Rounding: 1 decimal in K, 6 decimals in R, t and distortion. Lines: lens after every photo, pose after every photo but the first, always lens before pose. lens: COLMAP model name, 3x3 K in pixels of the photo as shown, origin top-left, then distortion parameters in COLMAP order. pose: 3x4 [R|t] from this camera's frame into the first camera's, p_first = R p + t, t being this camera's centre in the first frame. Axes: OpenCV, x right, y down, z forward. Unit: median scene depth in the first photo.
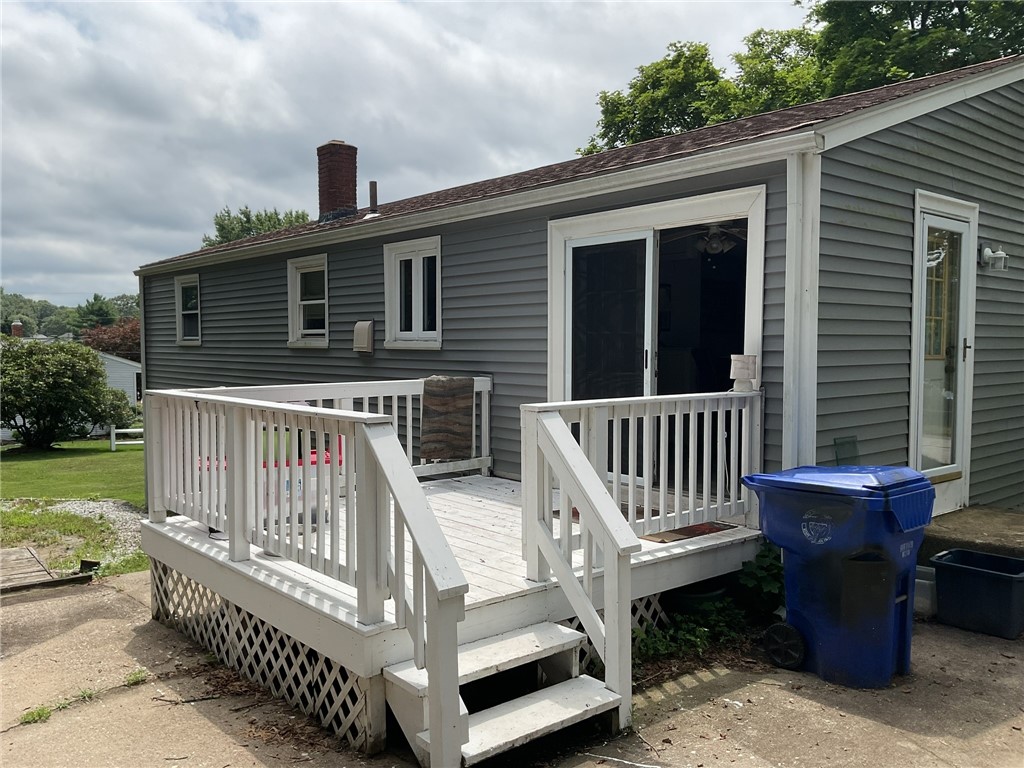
lens RADIAL K [[848.8, 0, 507.8], [0, 848.8, 390.4], [0, 0, 1]] dist [0.050849, -0.104248]
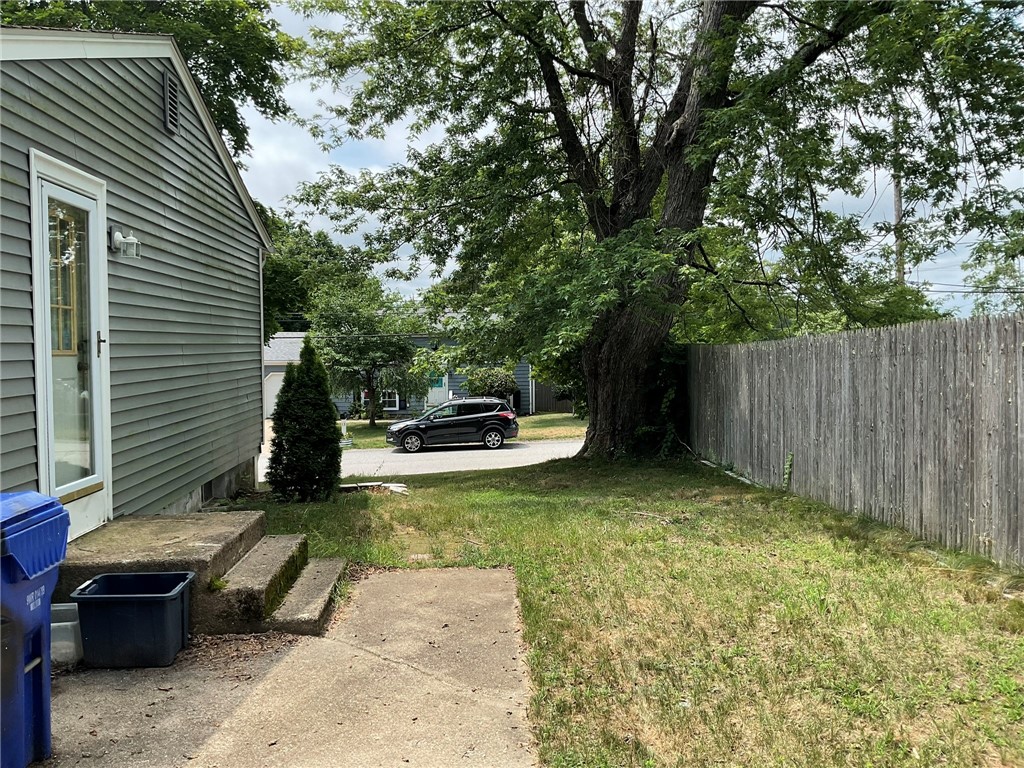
lens RADIAL K [[848.8, 0, 505.7], [0, 848.8, 385.0], [0, 0, 1]] dist [0.050849, -0.104248]
pose [[0.597985, -0.040325, 0.800492, 0.084390], [0.047925, 0.998746, 0.014510, 0.002412], [-0.800073, 0.029687, 0.599167, 0.146740]]
